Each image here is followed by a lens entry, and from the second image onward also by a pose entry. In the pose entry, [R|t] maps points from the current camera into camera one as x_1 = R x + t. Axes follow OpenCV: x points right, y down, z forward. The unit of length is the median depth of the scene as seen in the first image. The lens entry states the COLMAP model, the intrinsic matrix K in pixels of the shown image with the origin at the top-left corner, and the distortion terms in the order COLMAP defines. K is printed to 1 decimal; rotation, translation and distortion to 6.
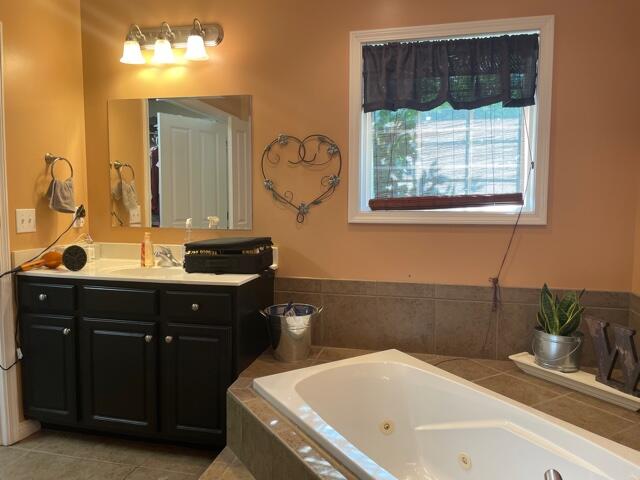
lens RADIAL K [[488.5, 0, 320.6], [0, 488.5, 236.9], [0, 0, 1]] dist [0.065854, -0.086137]
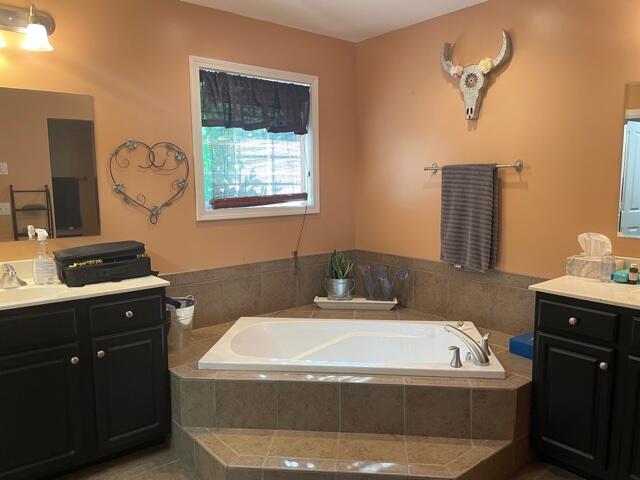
lens RADIAL K [[488.5, 0, 324.9], [0, 488.5, 246.5], [0, 0, 1]] dist [0.065854, -0.086137]
pose [[0.597124, -0.113115, 0.794133, -0.721622], [0.077435, 0.993512, 0.083290, -0.043286], [-0.798402, 0.011759, 0.602009, 0.059565]]
